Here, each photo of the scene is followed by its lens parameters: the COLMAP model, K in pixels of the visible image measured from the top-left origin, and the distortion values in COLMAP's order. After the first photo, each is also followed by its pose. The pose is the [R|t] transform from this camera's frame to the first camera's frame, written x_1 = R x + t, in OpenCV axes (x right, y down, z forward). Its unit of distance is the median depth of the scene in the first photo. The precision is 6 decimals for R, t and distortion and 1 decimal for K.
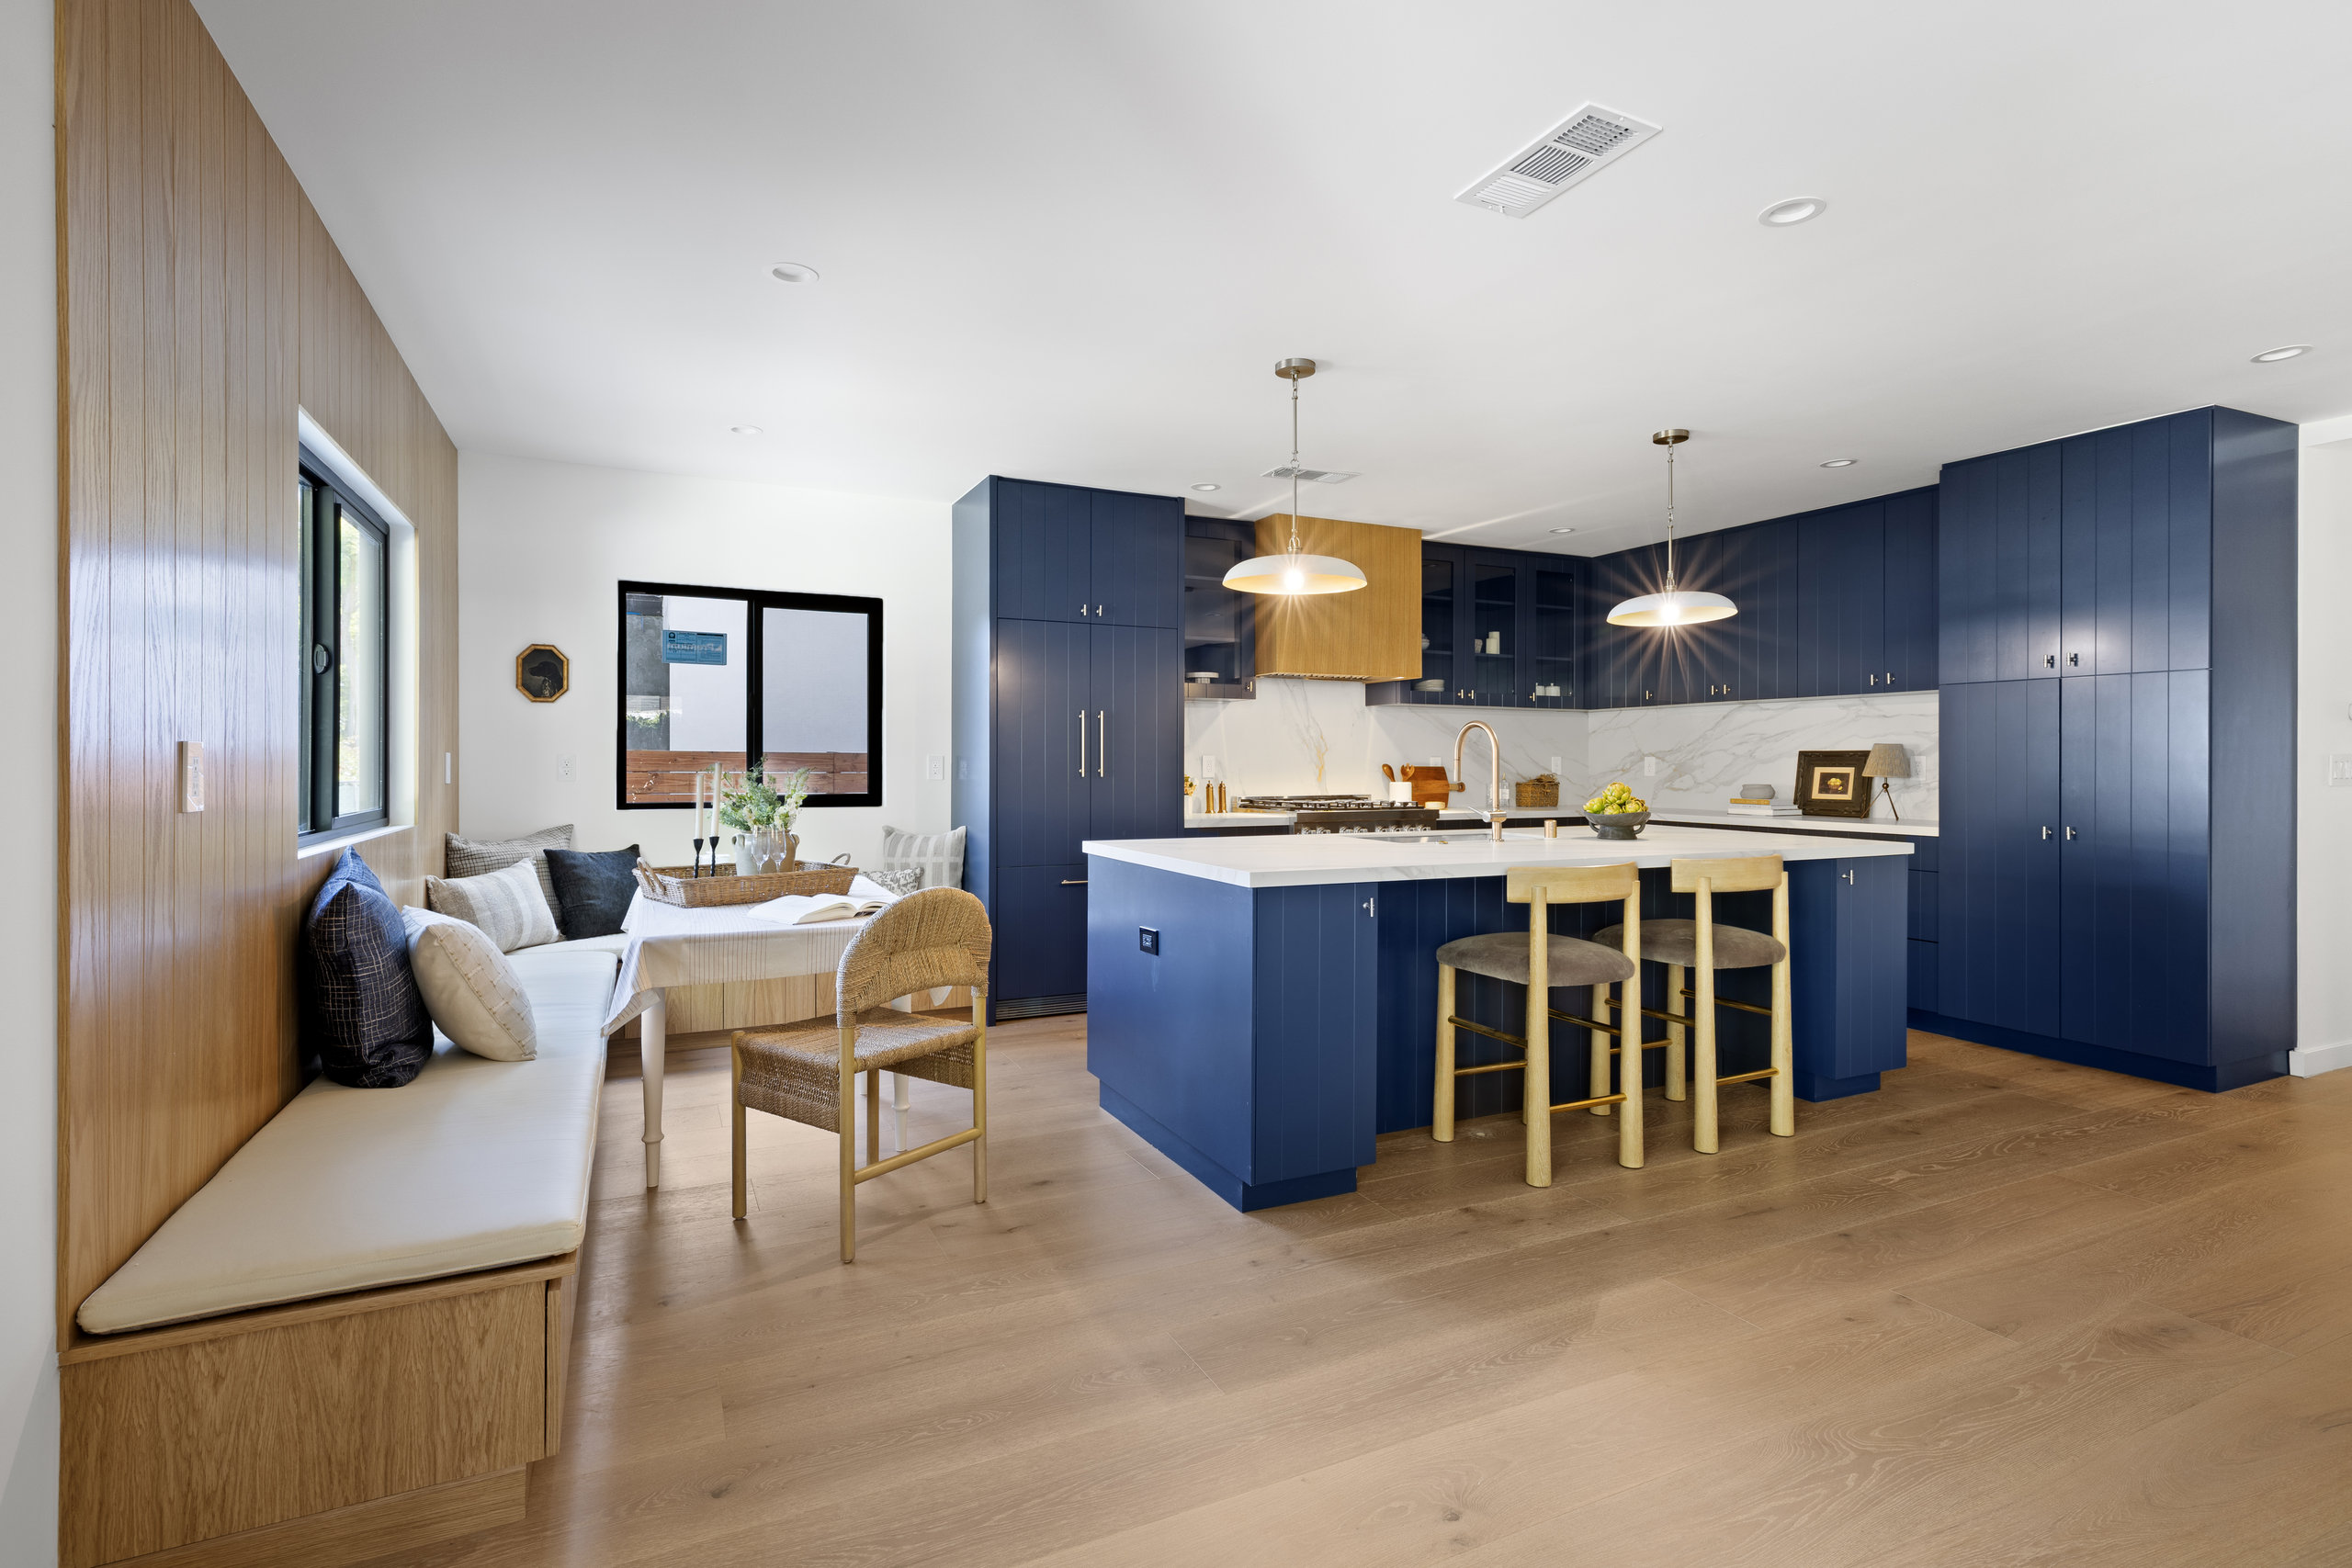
lens RADIAL K [[1112.2, 0, 1176.0], [0, 1112.2, 784.0], [0, 0, 1]] dist [0.018483, 0.000137]
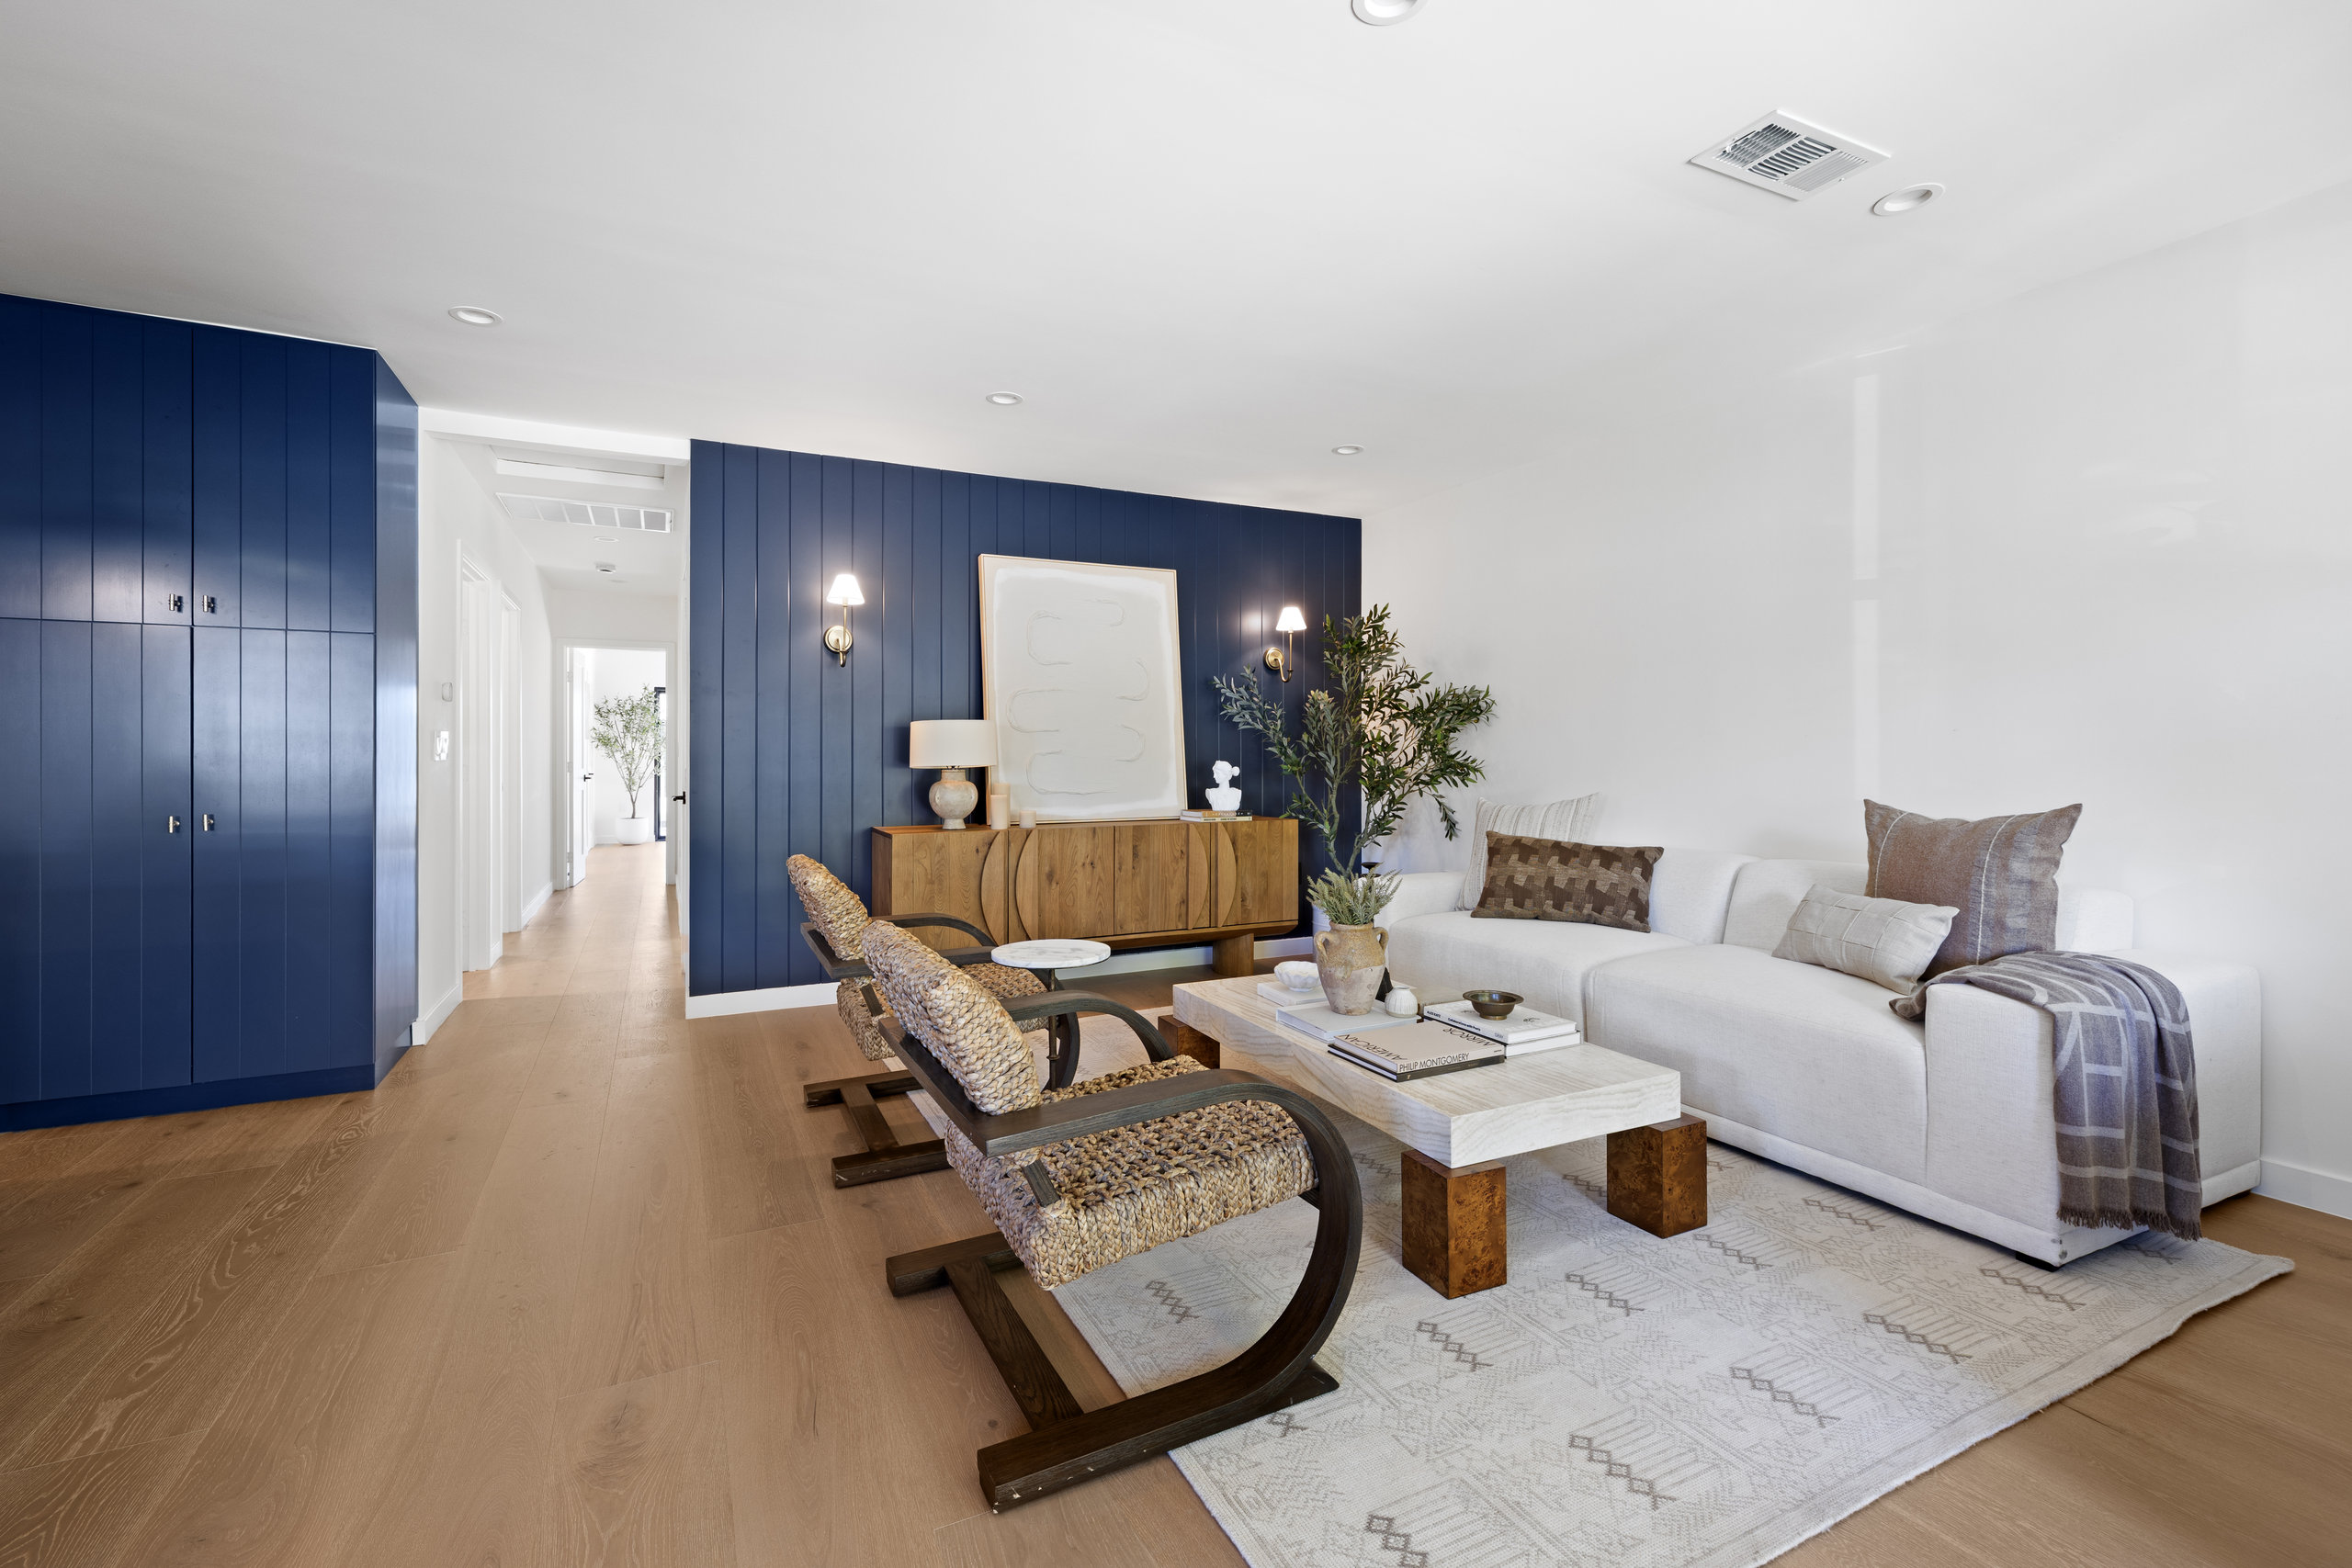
lens RADIAL K [[1002.8, 0, 1160.1], [0, 1002.8, 759.2], [0, 0, 1]] dist [0.003031, 0.000547]
pose [[0.007750, -0.003054, 0.999965, 0.068314], [0.020713, 0.999781, 0.002893, 0.008142], [-0.999755, 0.020690, 0.007812, 0.246547]]
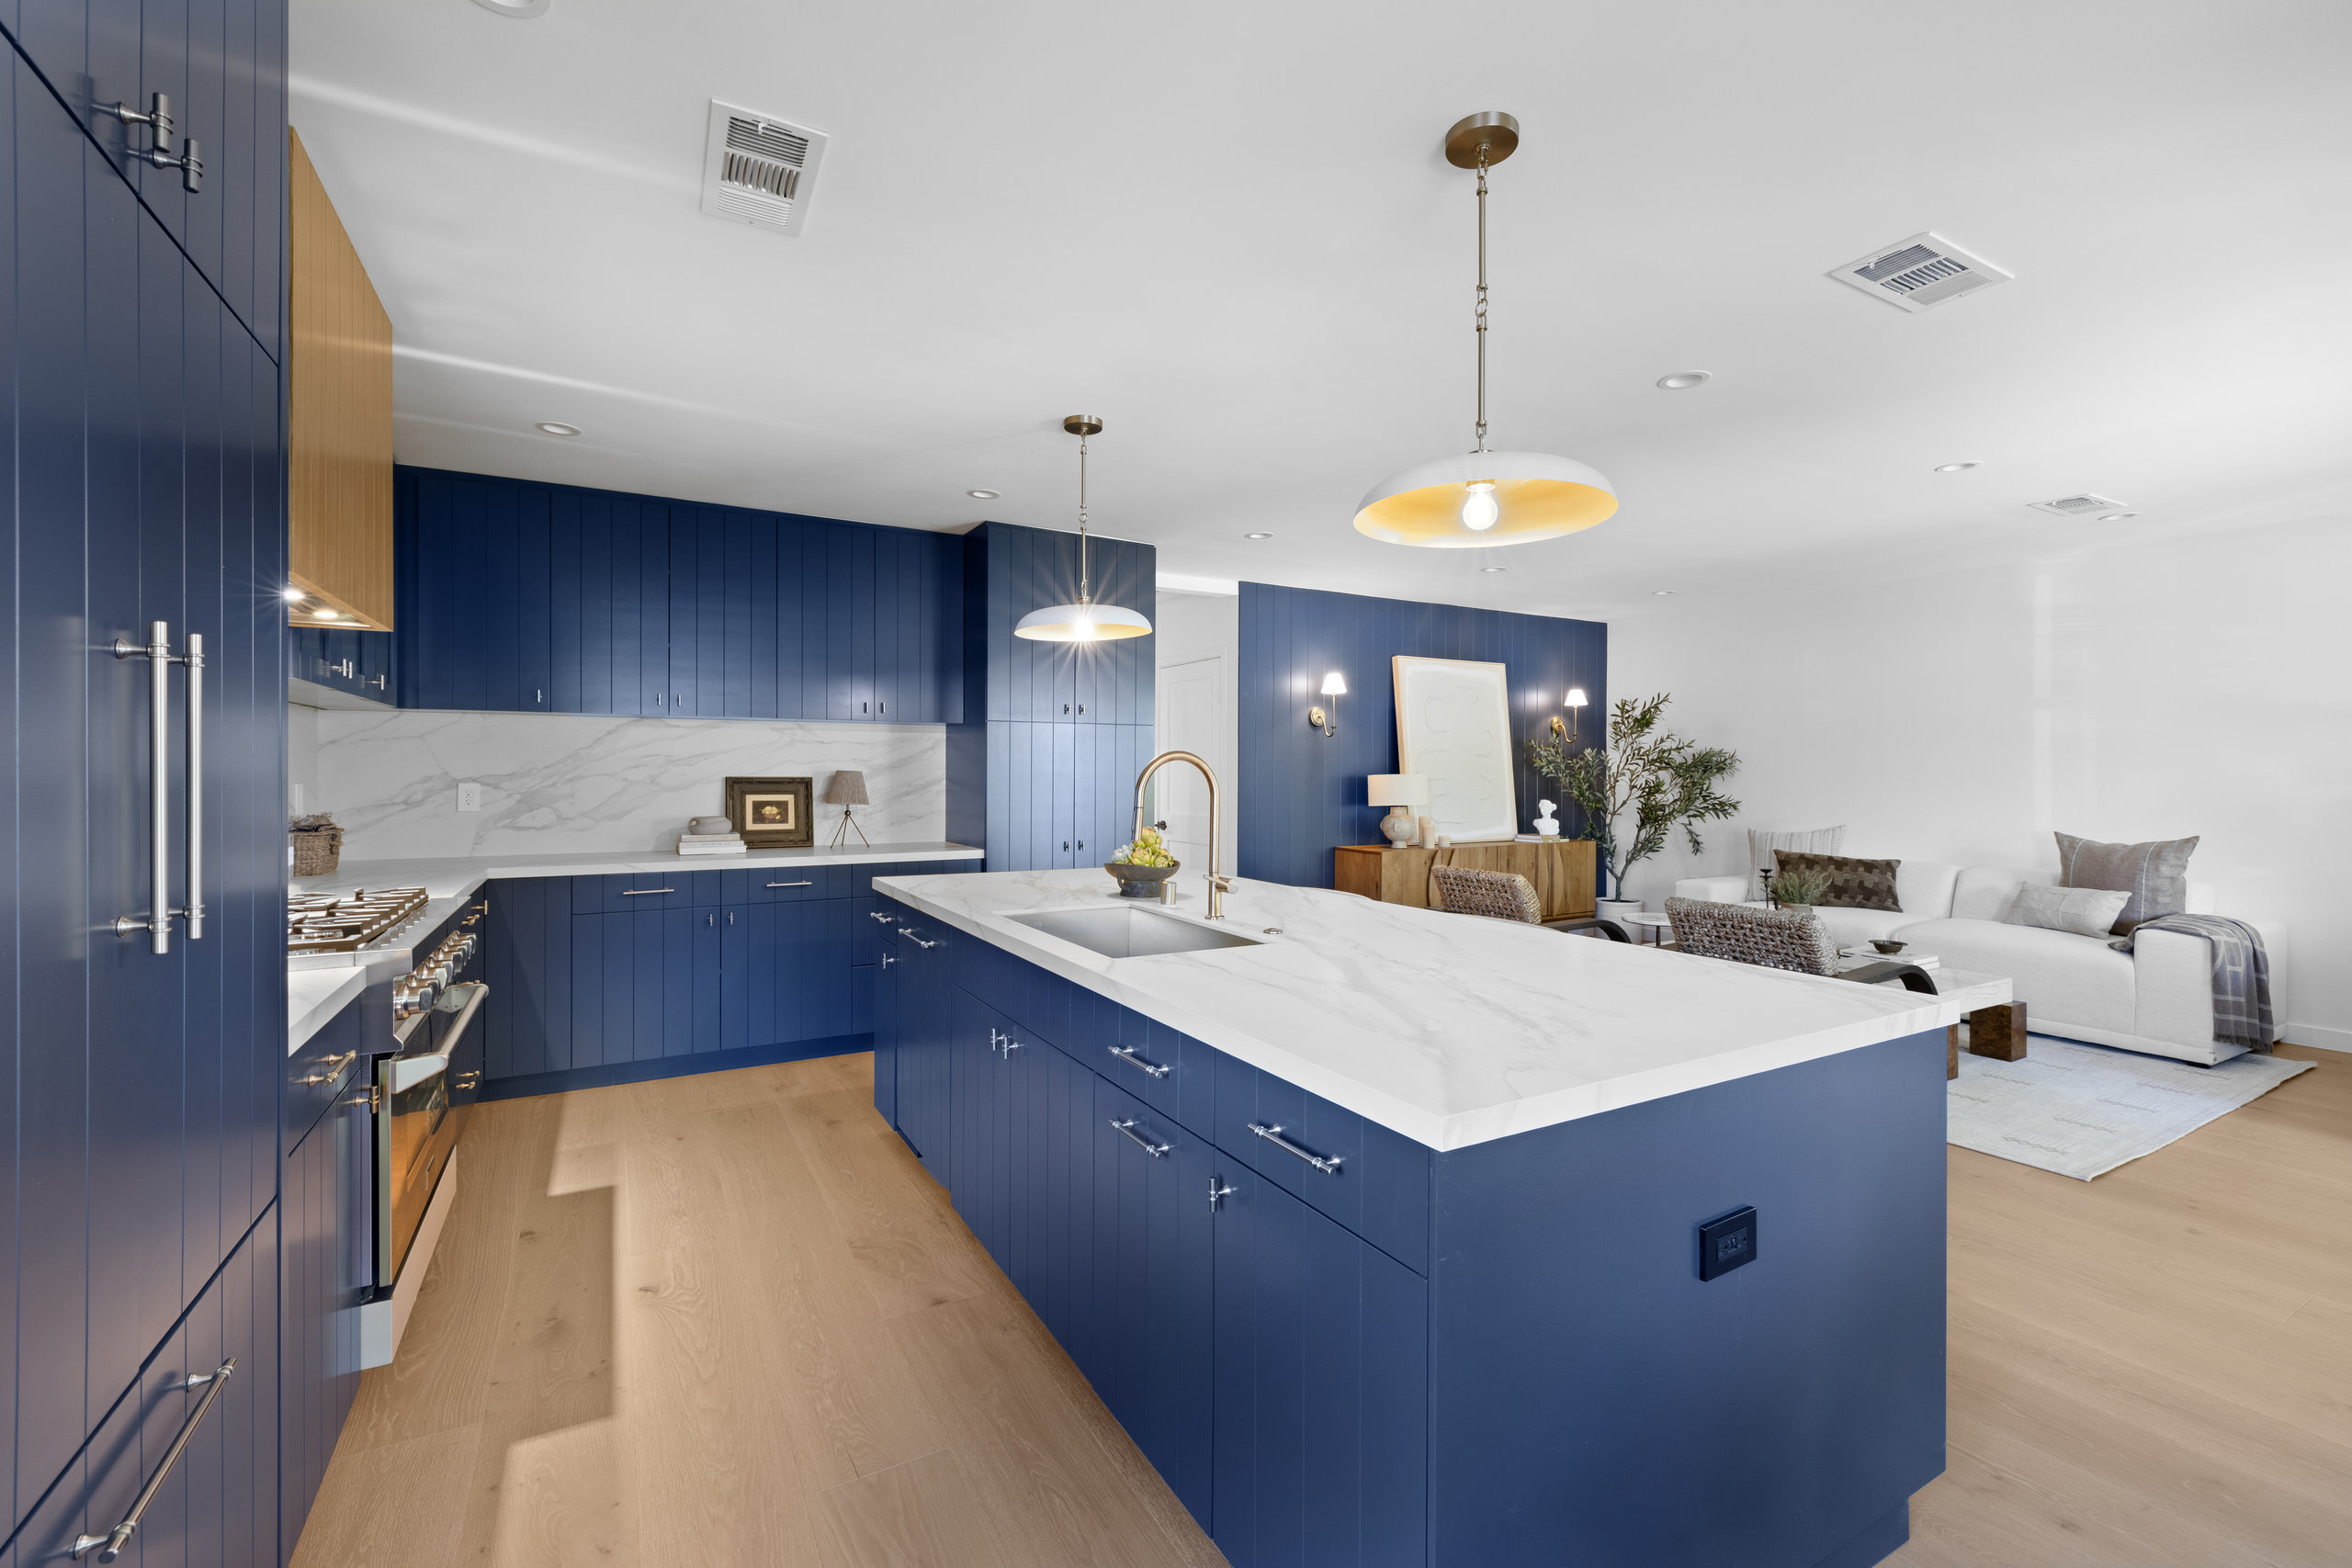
lens RADIAL K [[968.6, 0, 1178.1], [0, 968.6, 776.6], [0, 0, 1]] dist [0.001428, 0.000272]
pose [[-0.056483, -0.003283, 0.998398, -0.234354], [0.016587, 0.999853, 0.004226, -0.028444], [-0.998266, 0.016800, -0.056421, 0.724808]]
